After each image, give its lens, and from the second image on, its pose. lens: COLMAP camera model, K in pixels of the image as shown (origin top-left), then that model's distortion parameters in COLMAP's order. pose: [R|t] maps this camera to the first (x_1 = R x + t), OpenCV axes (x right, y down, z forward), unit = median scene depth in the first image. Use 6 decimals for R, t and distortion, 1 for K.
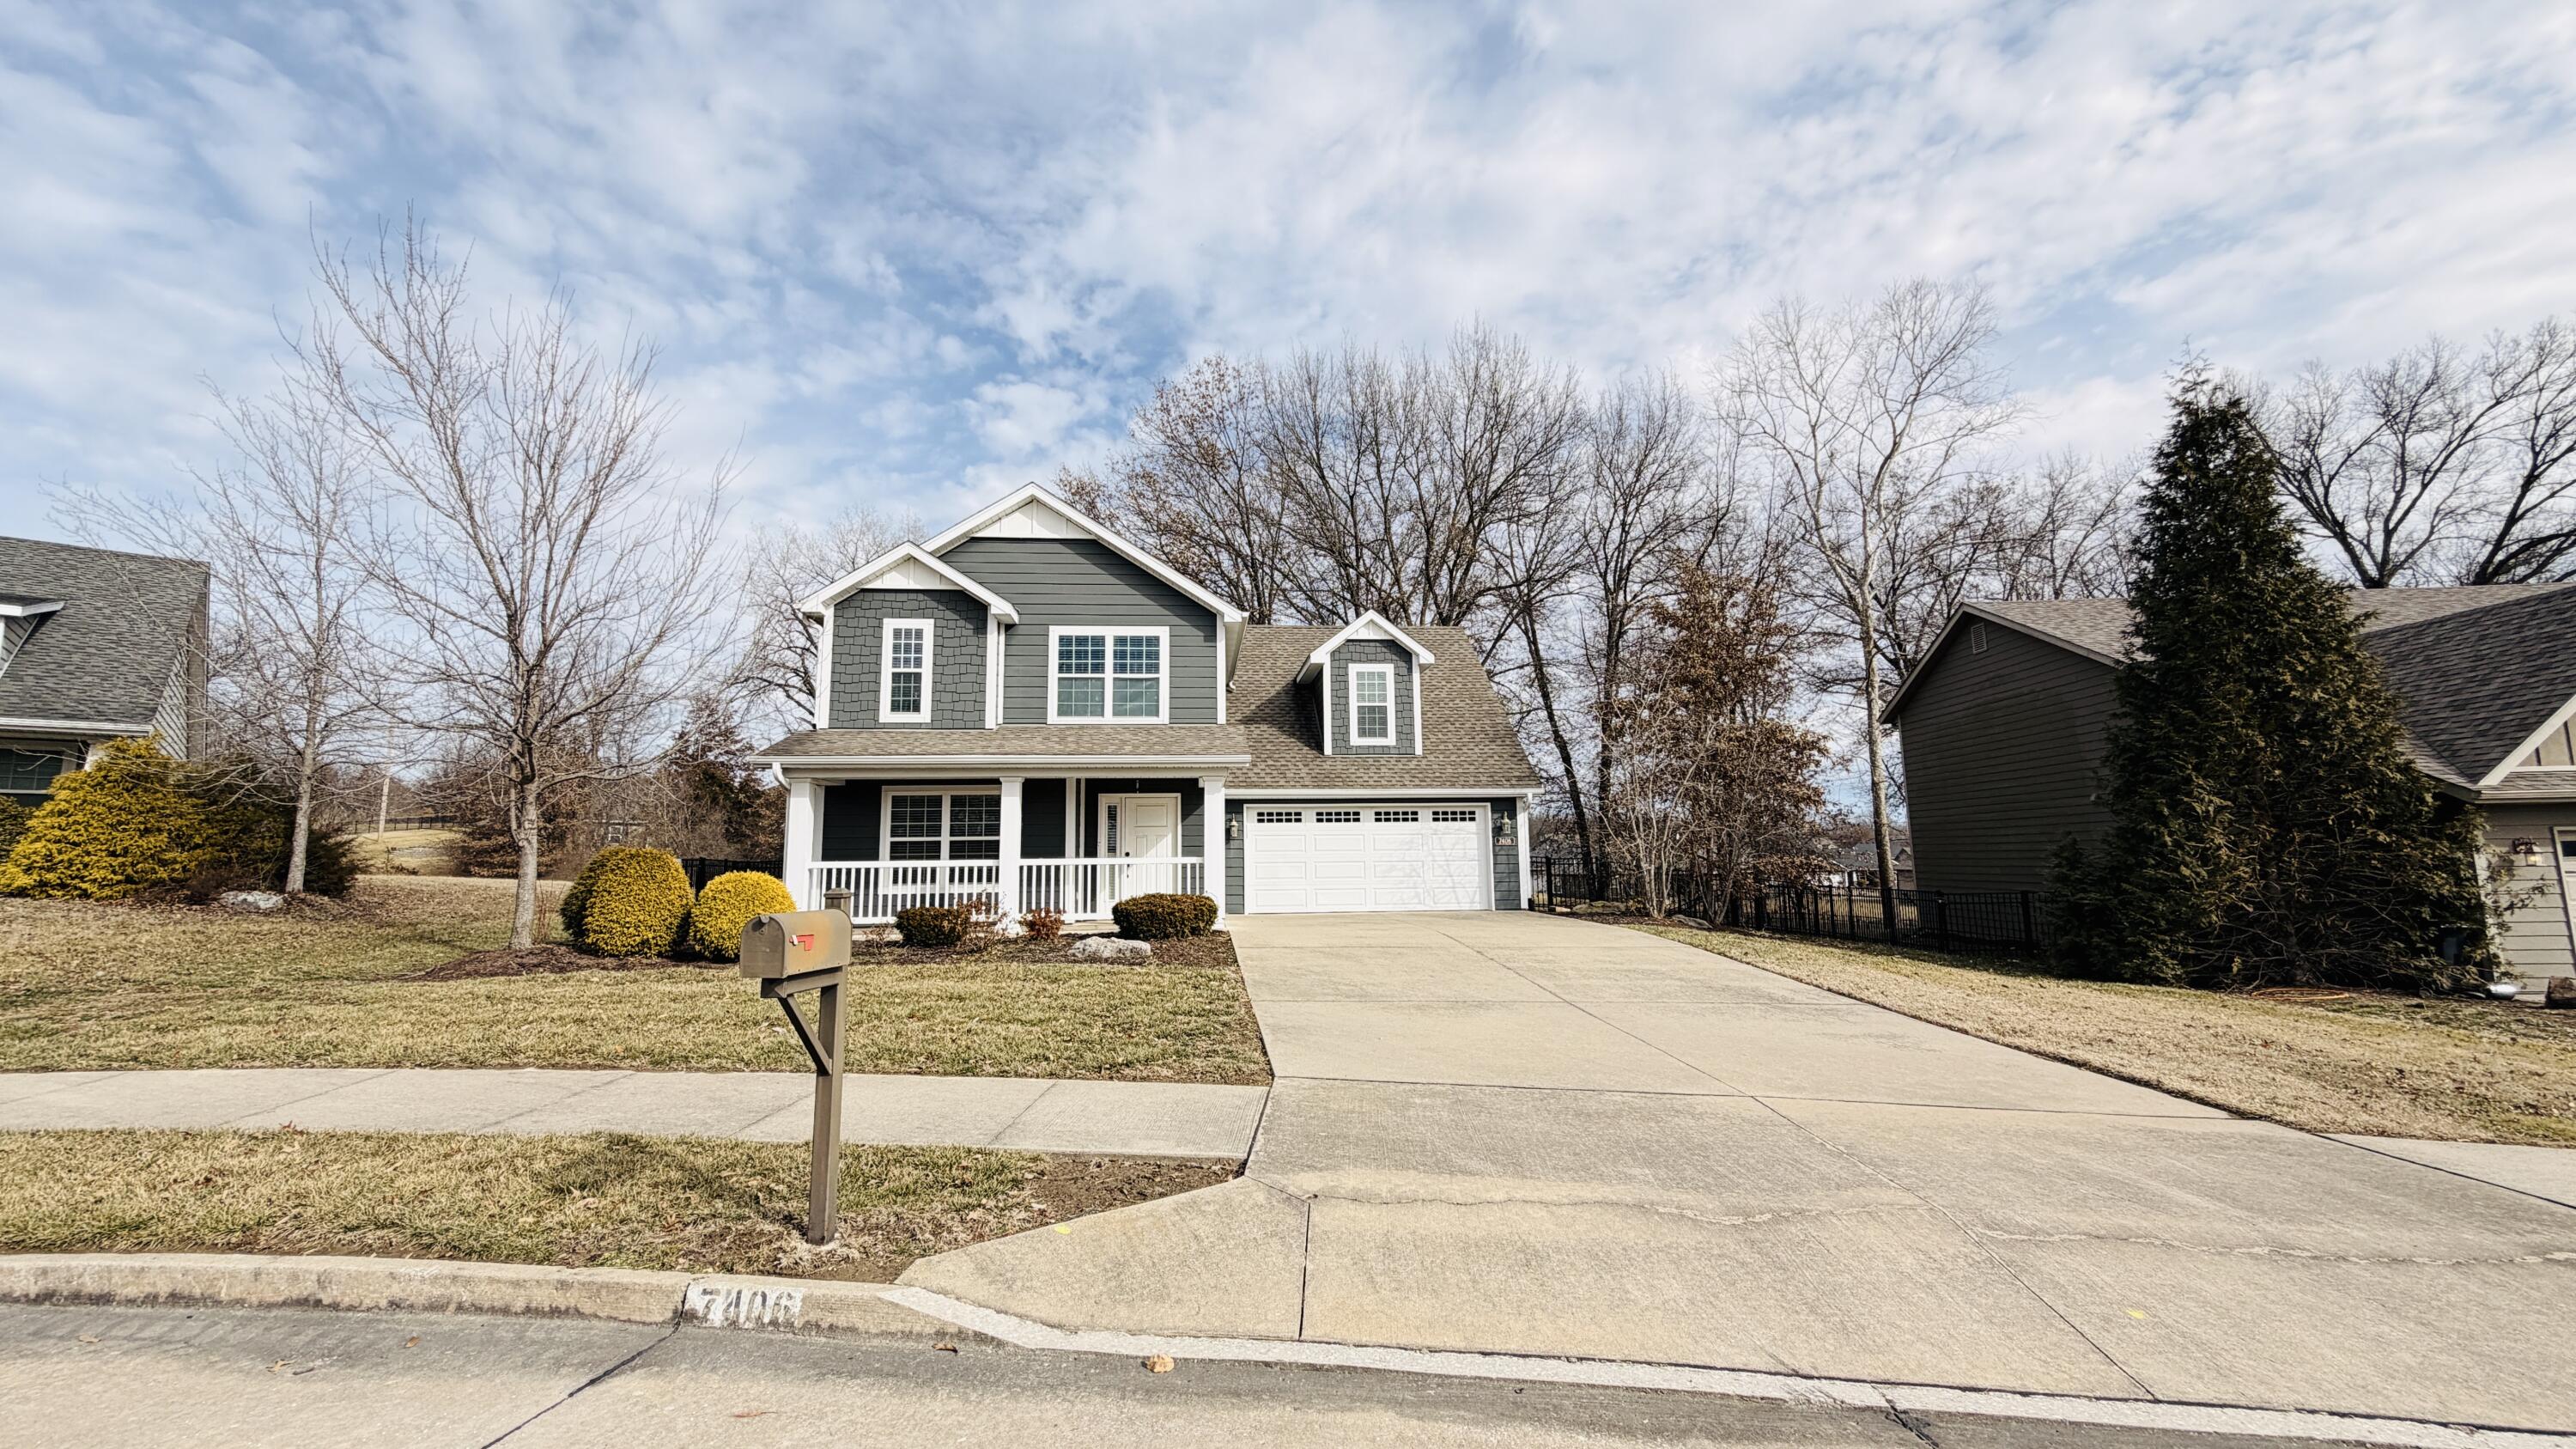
lens RADIAL K [[1022.3, 0, 1288.0], [0, 1022.3, 724.5], [0, 0, 1]] dist [-0.035535, -0.000025]
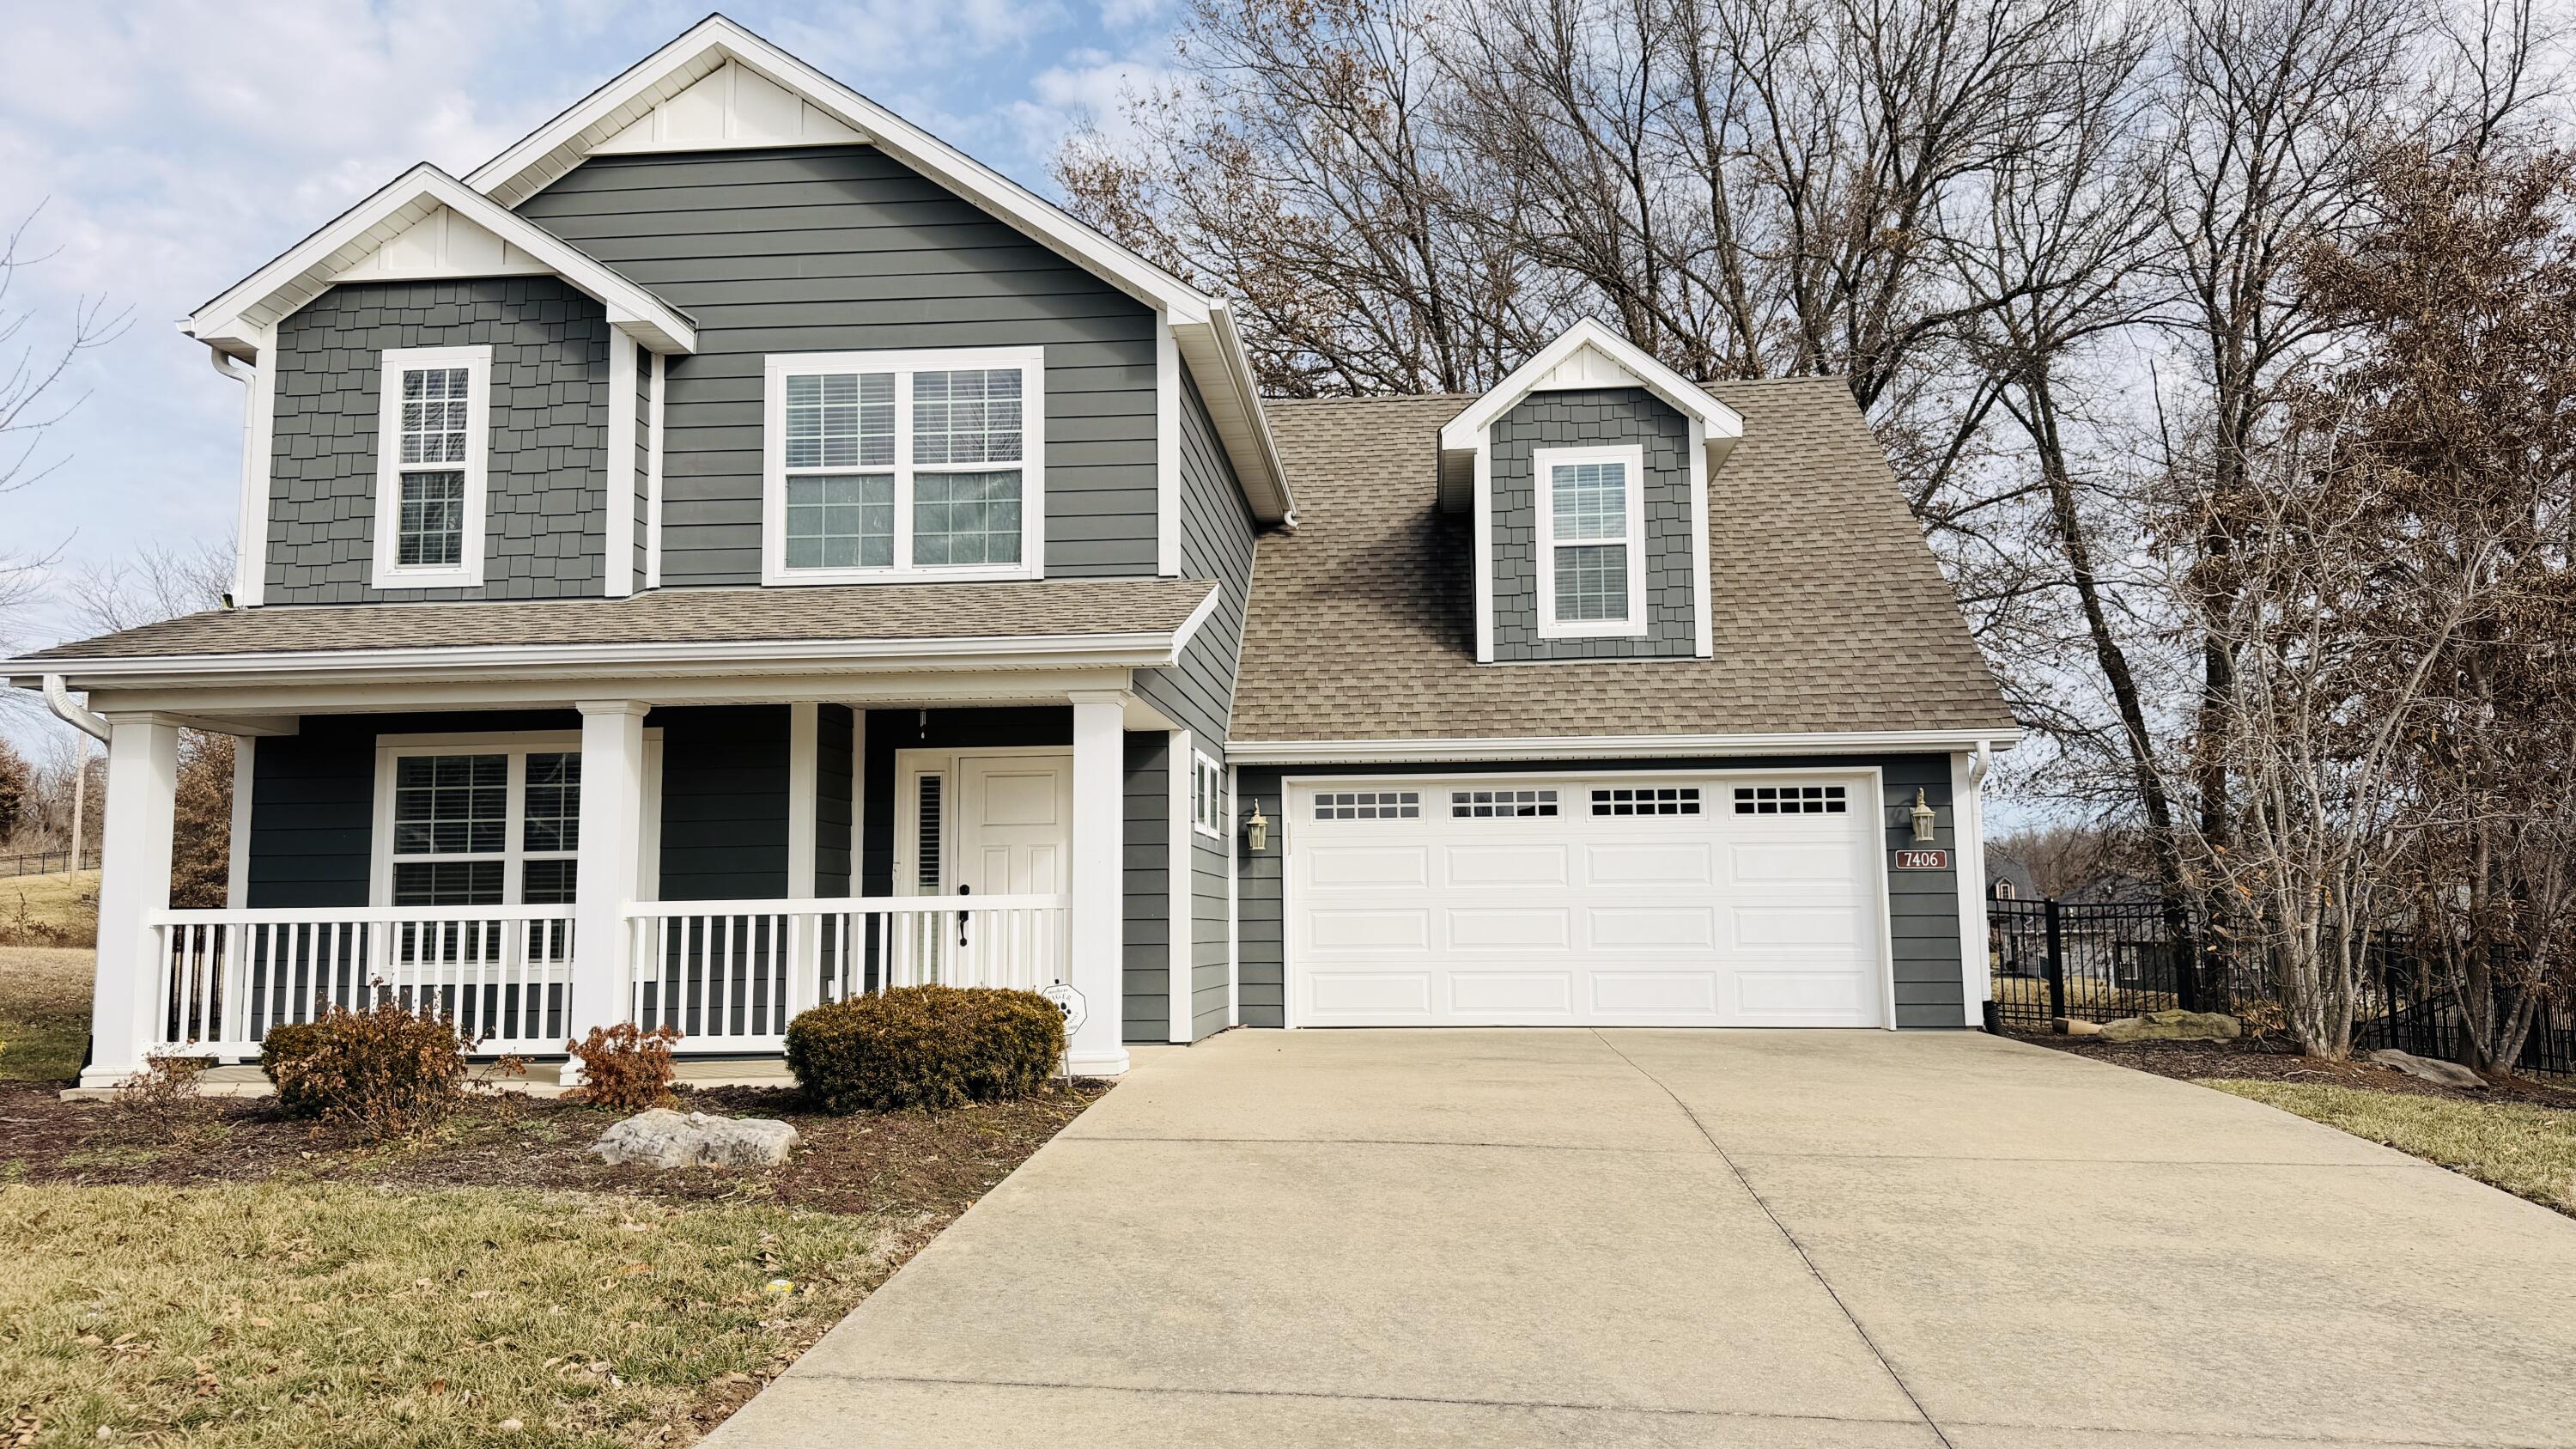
lens RADIAL K [[1818.1, 0, 1288.0], [0, 1818.1, 724.5], [0, 0, 1]] dist [0.078290, -0.134307]
pose [[0.984757, -0.016976, -0.173107, 0.108282], [0.022336, 0.999328, 0.029064, 0.039090], [0.172497, -0.032488, 0.984474, 0.277953]]
